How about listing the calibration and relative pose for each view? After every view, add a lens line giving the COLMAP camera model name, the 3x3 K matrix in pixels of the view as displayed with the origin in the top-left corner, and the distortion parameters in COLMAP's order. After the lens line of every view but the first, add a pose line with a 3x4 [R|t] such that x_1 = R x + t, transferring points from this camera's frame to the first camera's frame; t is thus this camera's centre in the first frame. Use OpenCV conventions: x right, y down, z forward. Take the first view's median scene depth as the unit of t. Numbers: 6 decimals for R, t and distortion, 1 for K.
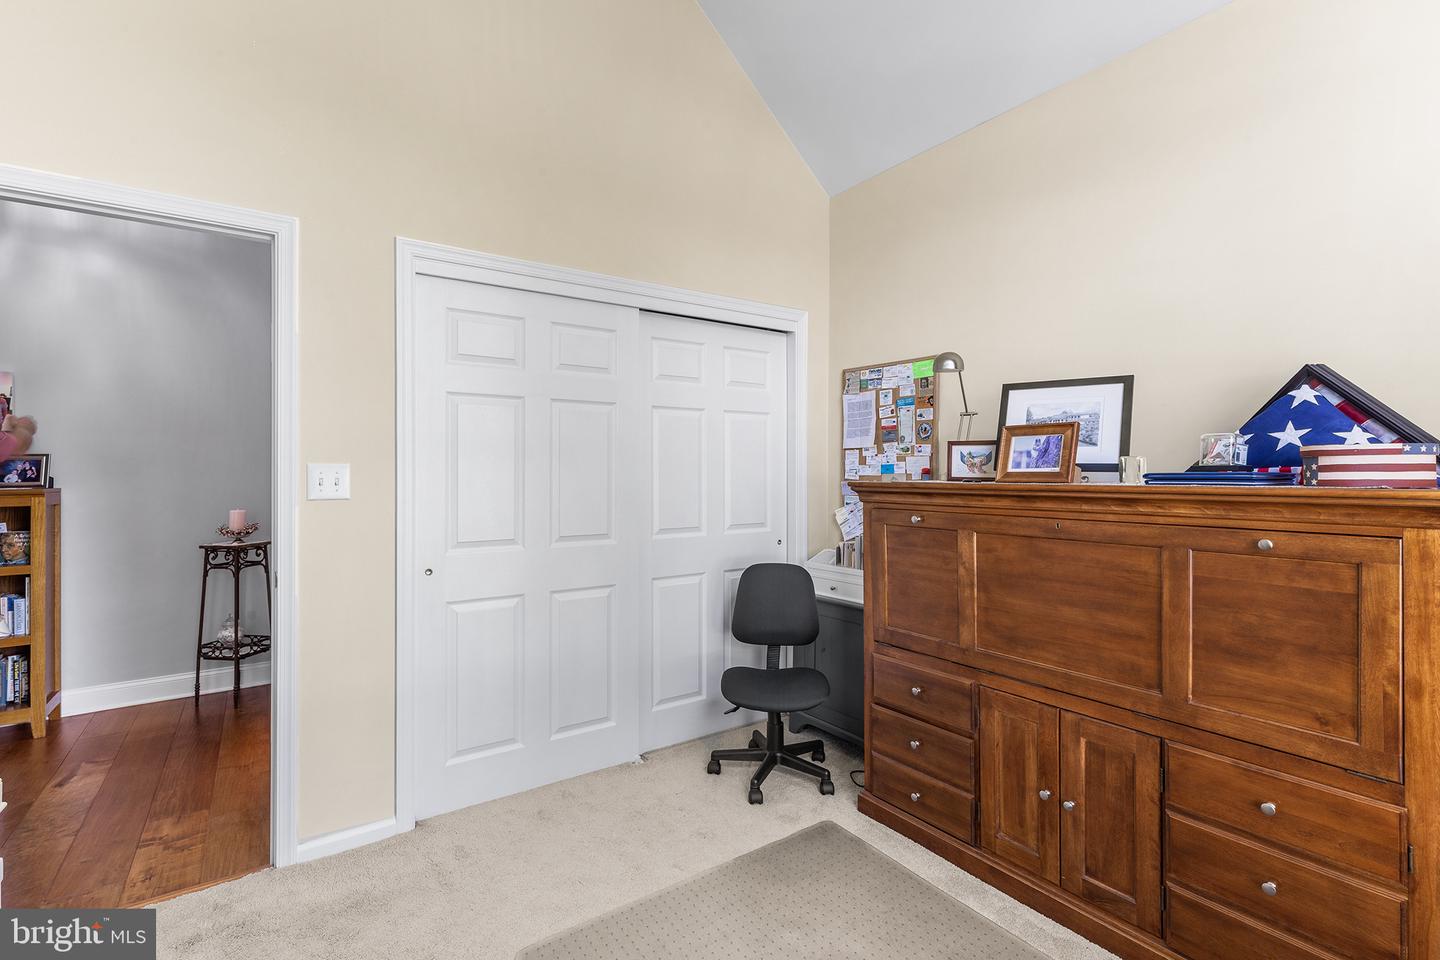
lens RADIAL K [[659.2, 0, 712.8], [0, 659.2, 470.0], [0, 0, 1]] dist [0.003047, -0.000606]
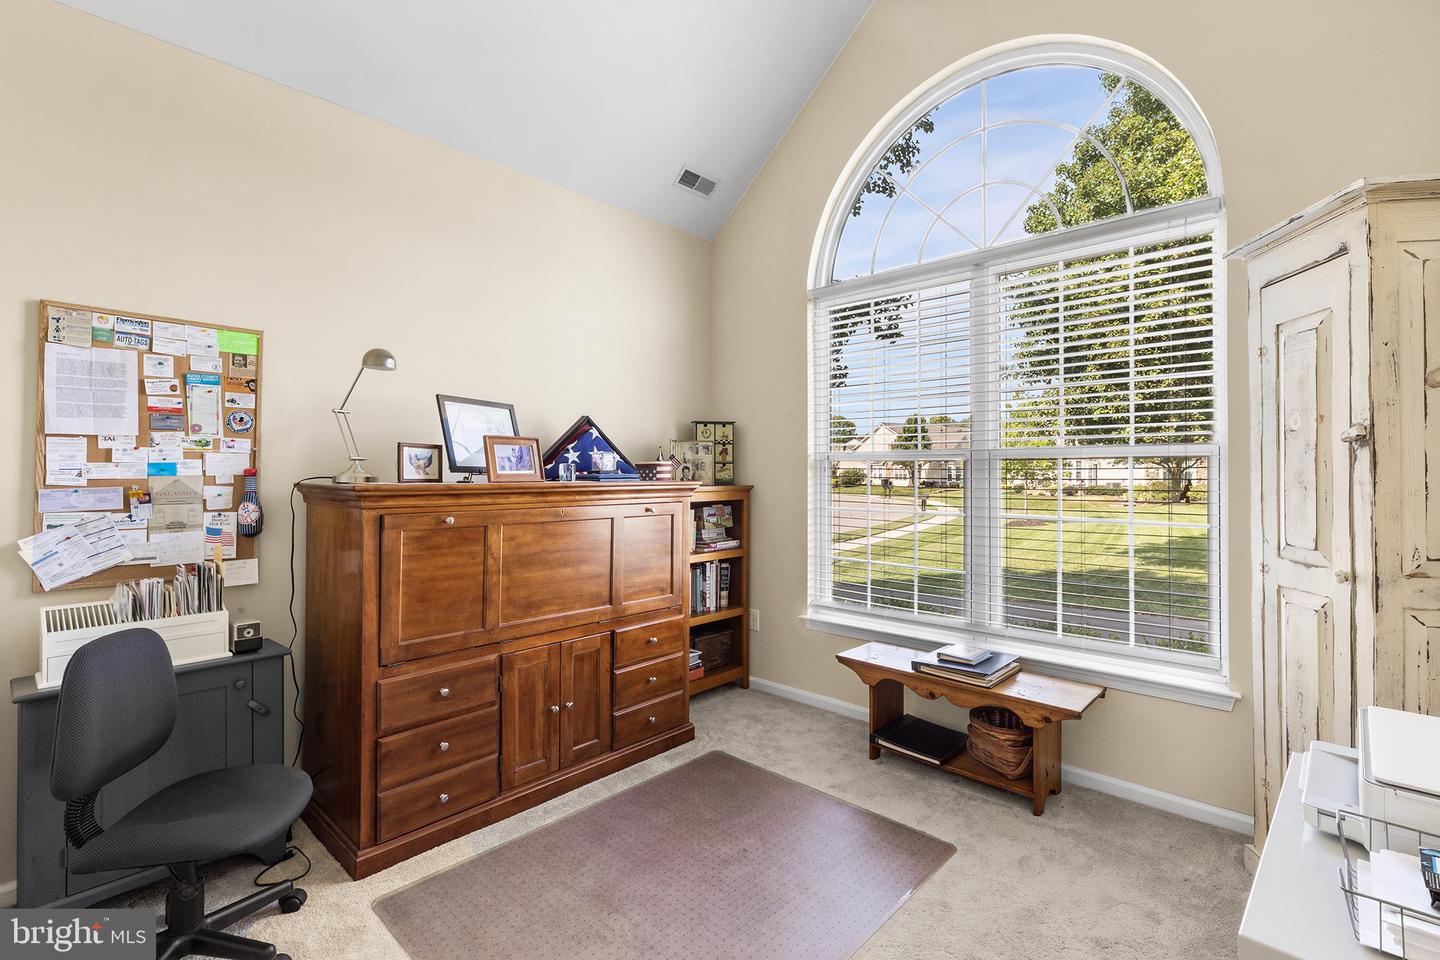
lens RADIAL K [[659.2, 0, 712.8], [0, 659.2, 470.0], [0, 0, 1]] dist [0.003047, -0.000606]
pose [[-0.215469, 0.006337, 0.976490, -0.722504], [-0.003495, 0.999968, -0.007260, 0.003228], [-0.976504, -0.004977, -0.215440, 0.778022]]
